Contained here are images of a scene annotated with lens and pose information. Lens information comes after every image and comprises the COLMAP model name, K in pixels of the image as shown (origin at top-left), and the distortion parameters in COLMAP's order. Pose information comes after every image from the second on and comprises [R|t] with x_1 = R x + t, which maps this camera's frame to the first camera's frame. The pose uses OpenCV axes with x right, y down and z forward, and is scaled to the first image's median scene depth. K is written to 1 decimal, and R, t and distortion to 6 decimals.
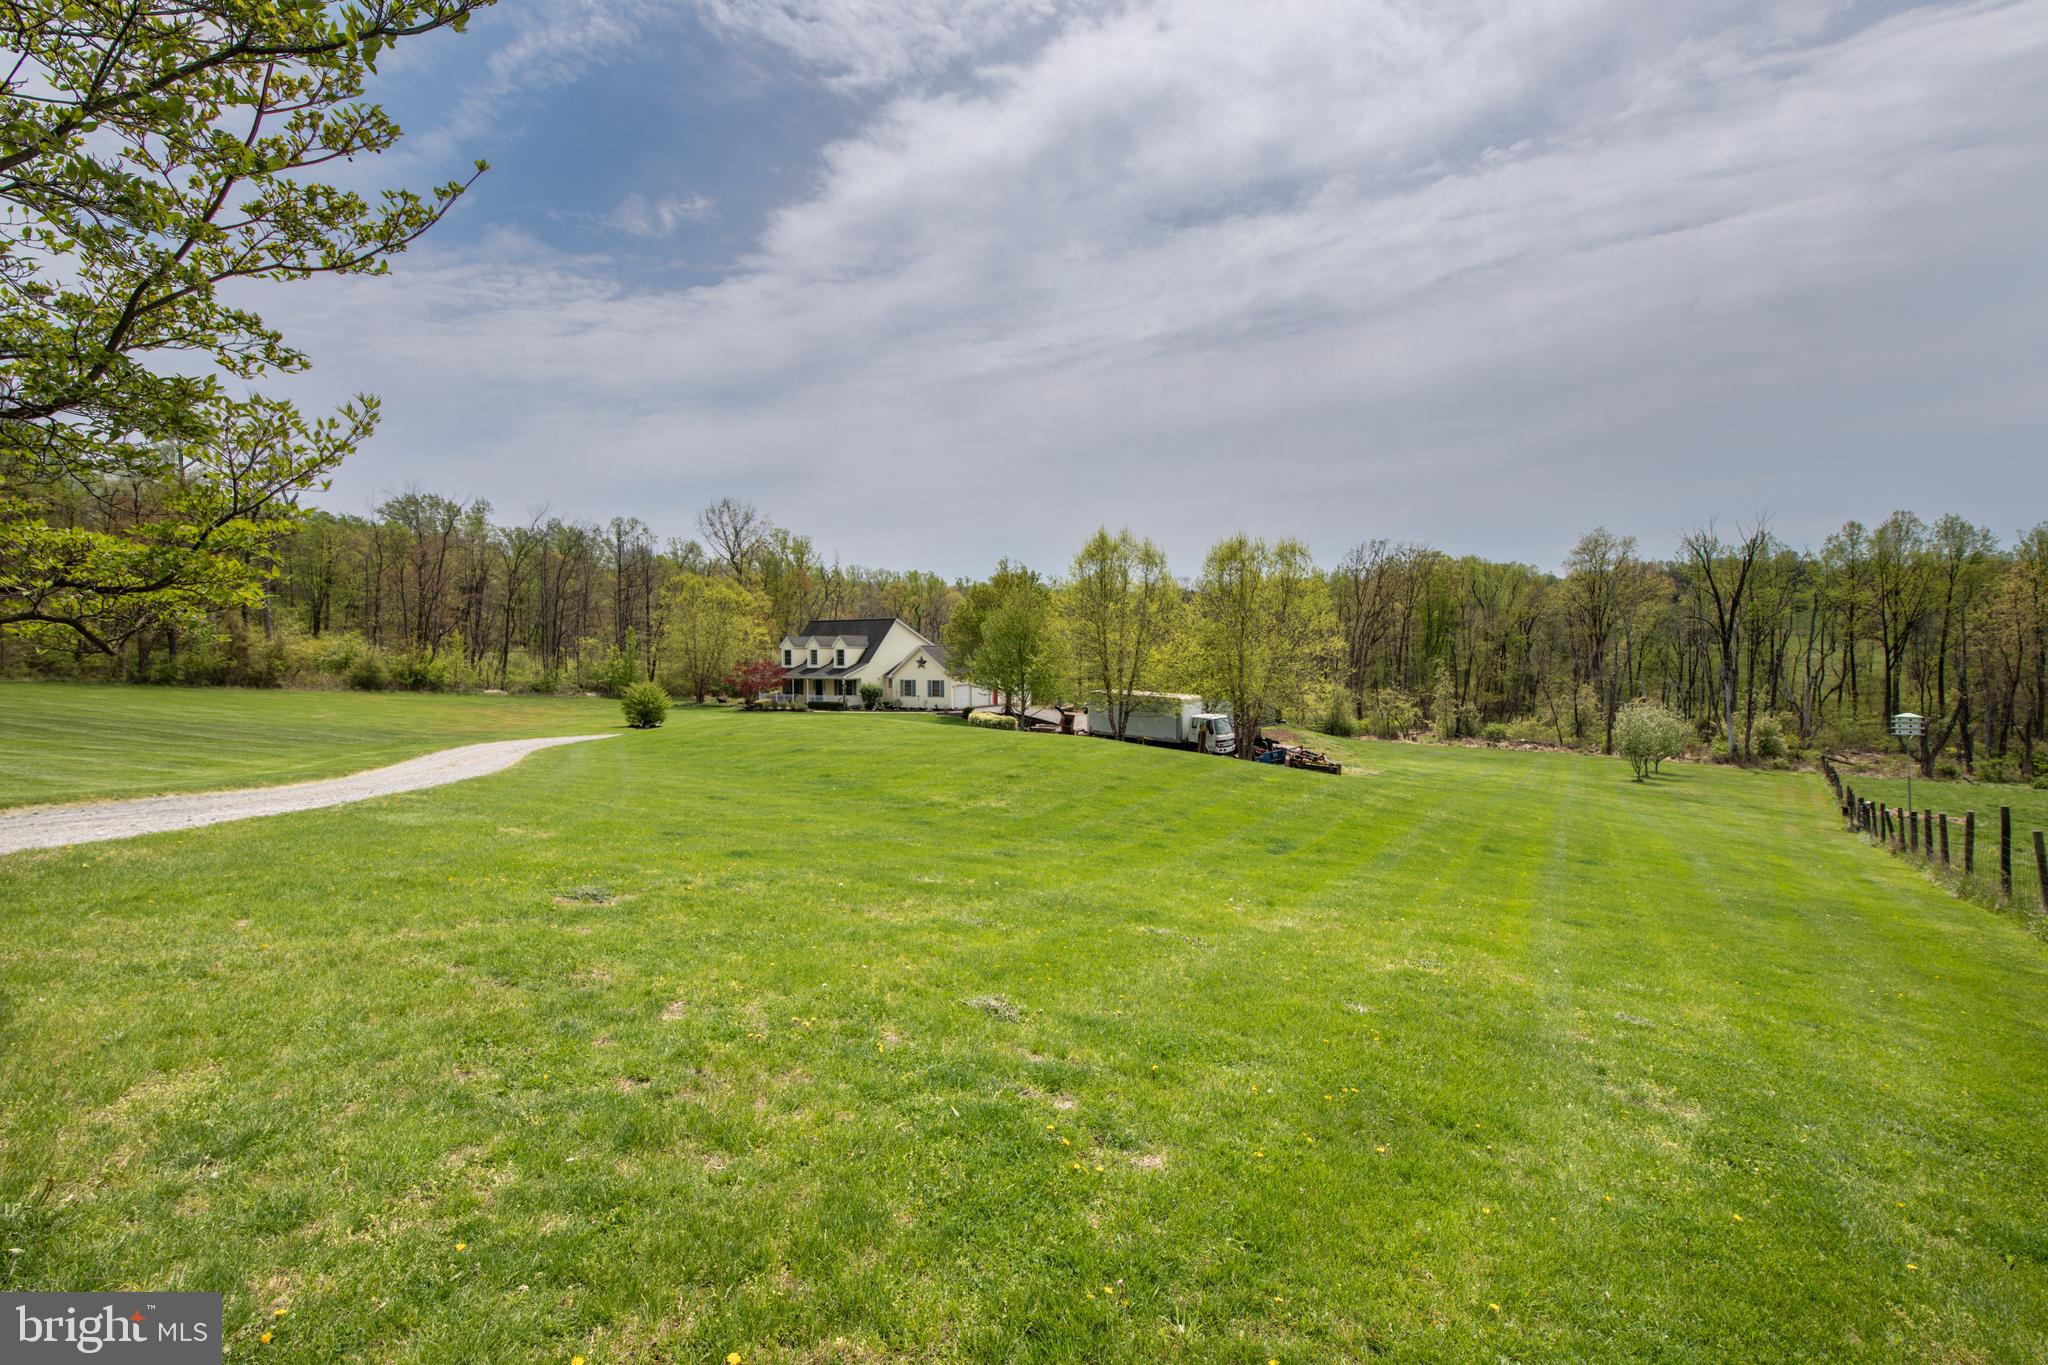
lens RADIAL K [[867.8, 0, 1009.0], [0, 867.8, 671.5], [0, 0, 1]] dist [0.000665, -0.001070]
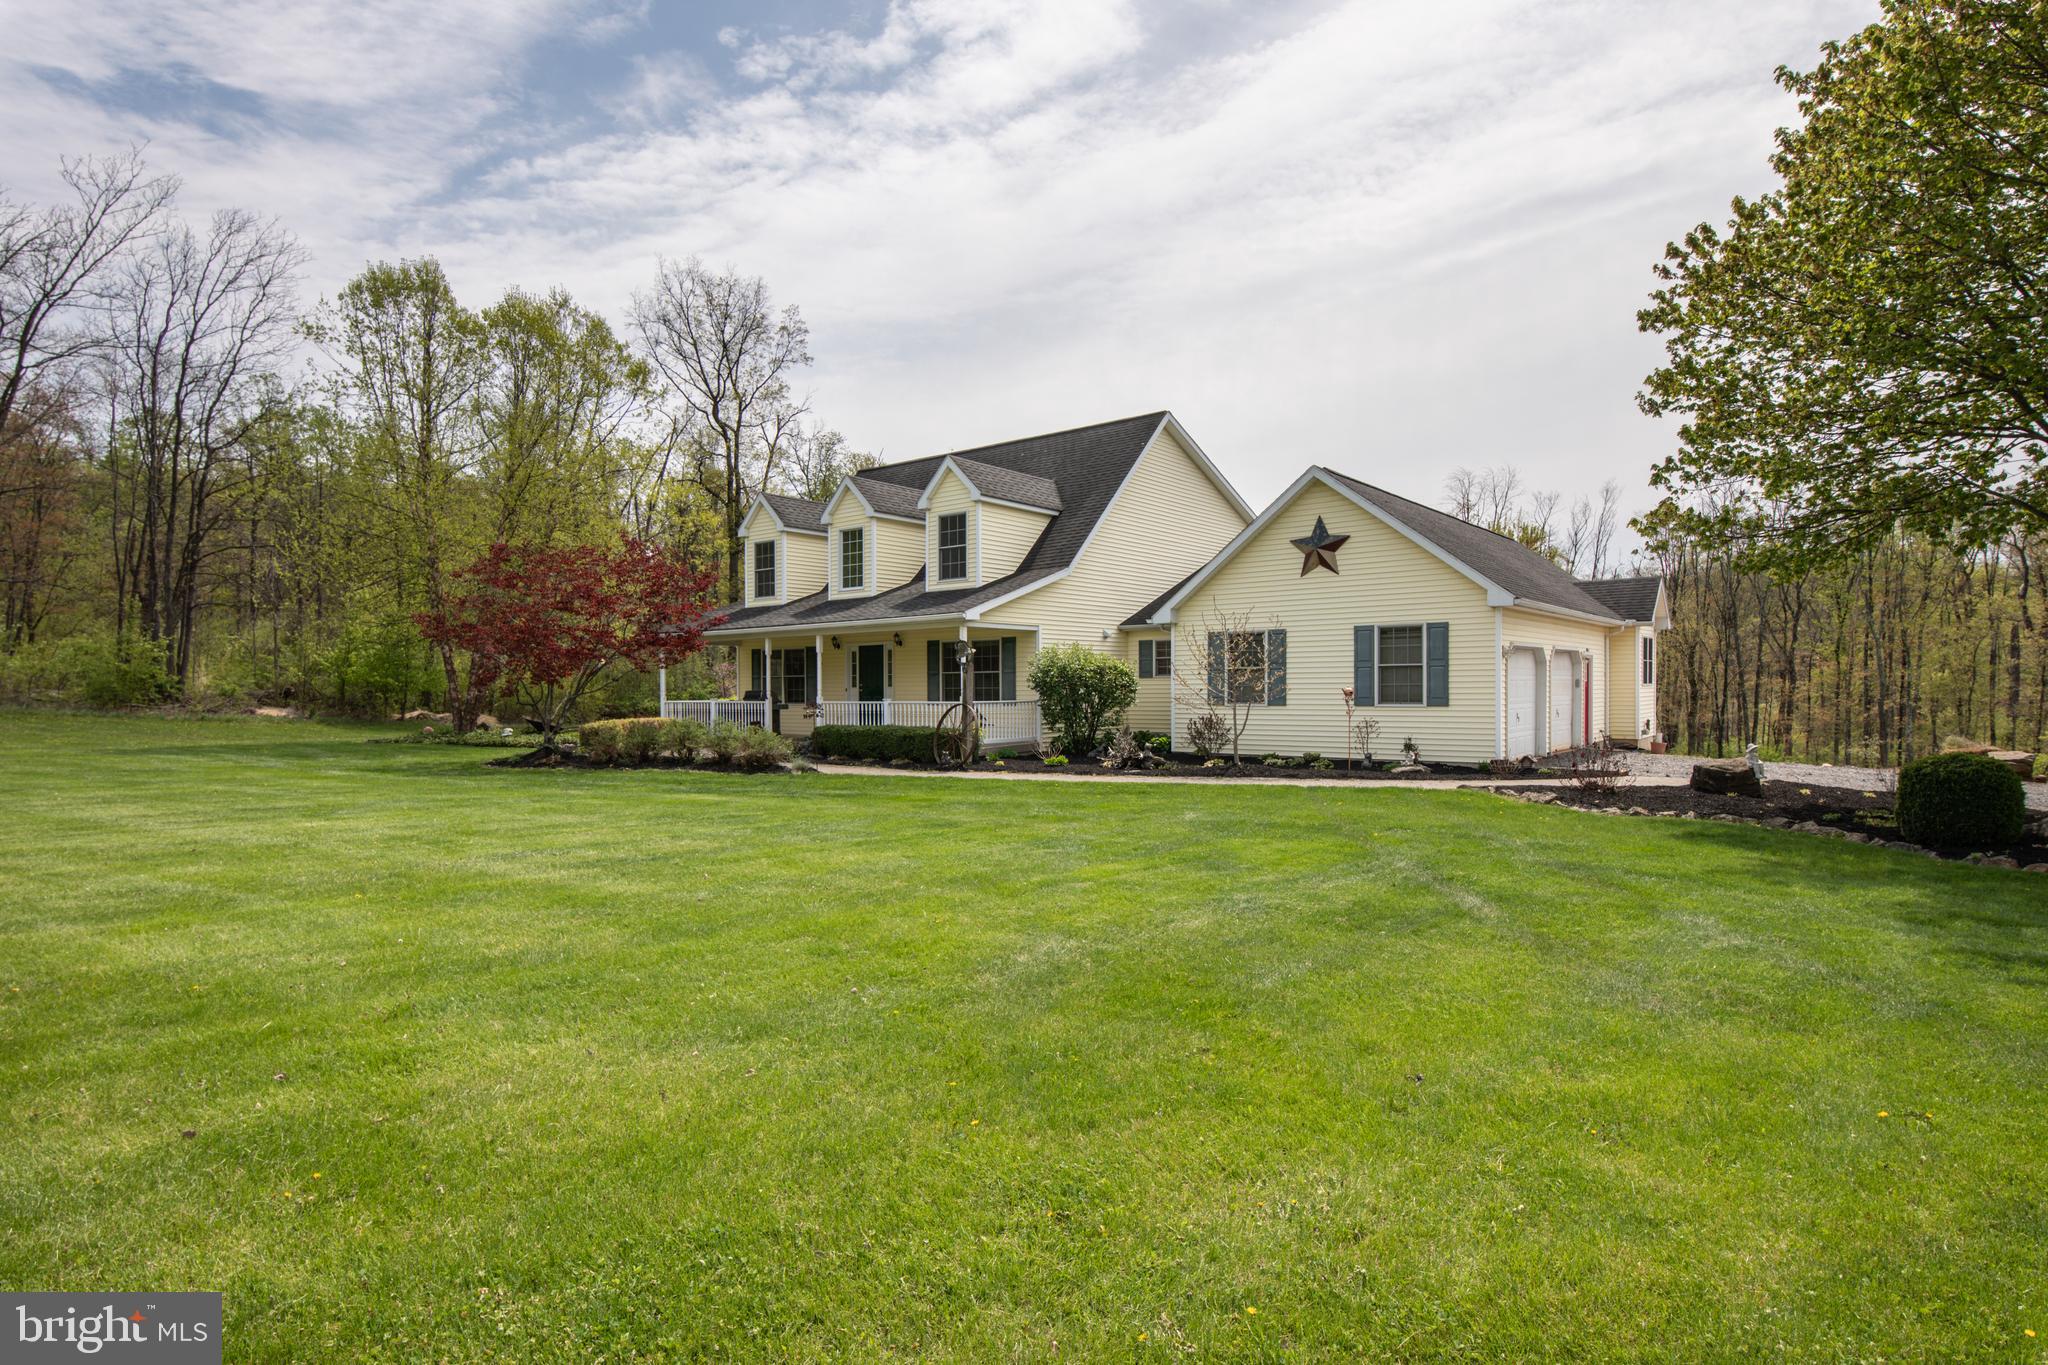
lens RADIAL K [[1084.5, 0, 1026.4], [0, 1084.5, 675.2], [0, 0, 1]] dist [-0.012056, 0.000257]
pose [[0.990562, -0.003695, -0.137019, -0.105199], [-0.000776, 0.999469, -0.032567, 0.023290], [0.137067, 0.032366, 0.990033, 0.559854]]
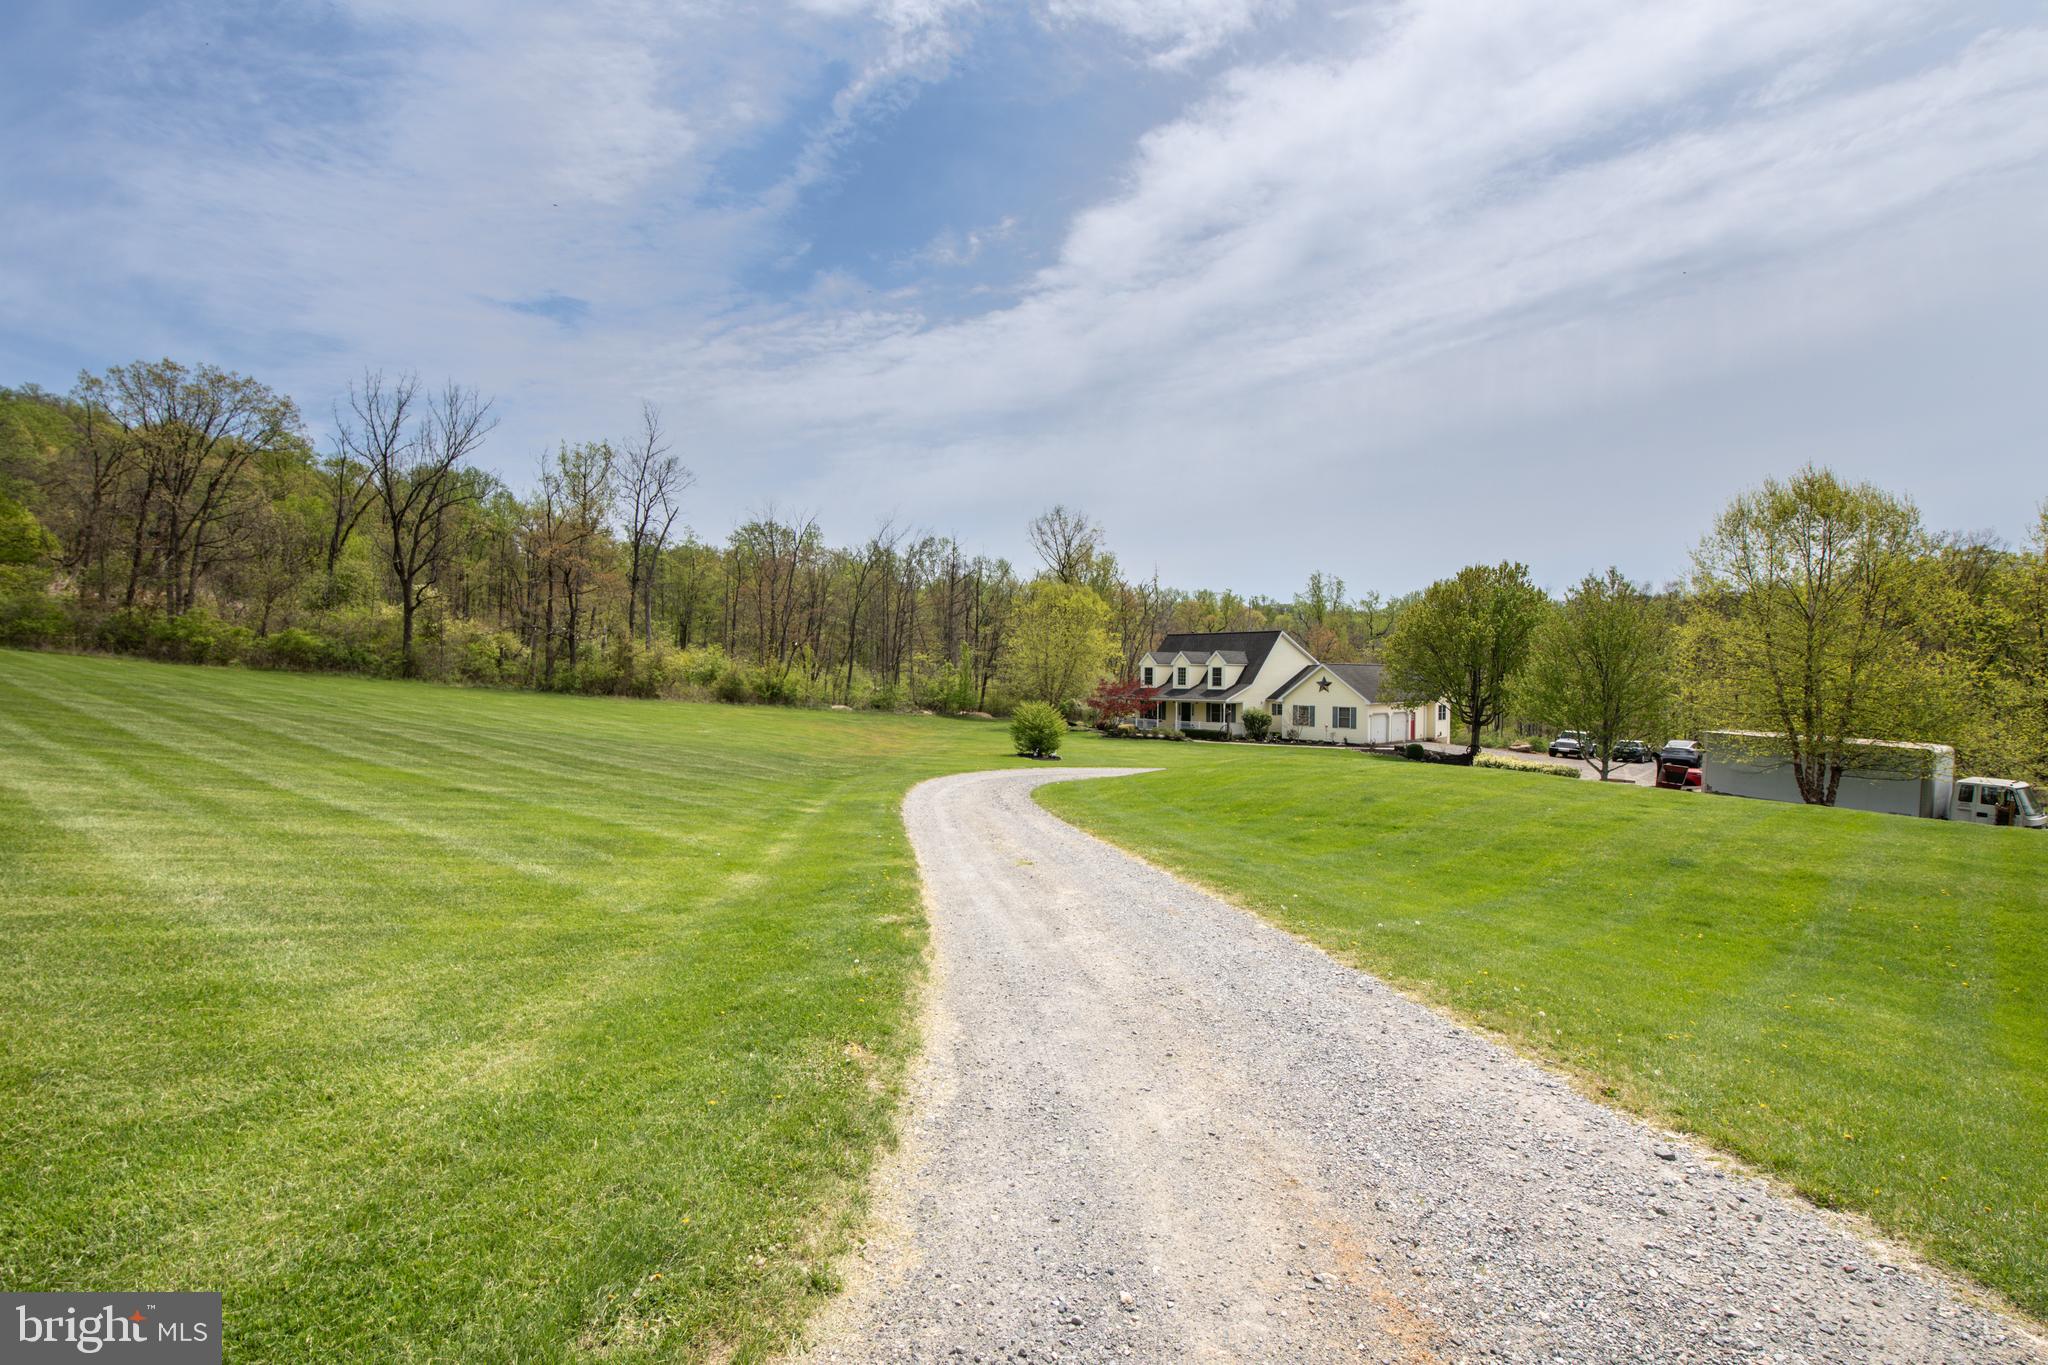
lens RADIAL K [[867.8, 0, 1001.9], [0, 867.8, 682.1], [0, 0, 1]] dist [0.000665, -0.001070]
pose [[0.953576, 0.016318, -0.300709, -0.111154], [-0.020649, 0.999724, -0.011231, 0.002012], [0.300443, 0.016919, 0.953650, 0.113339]]
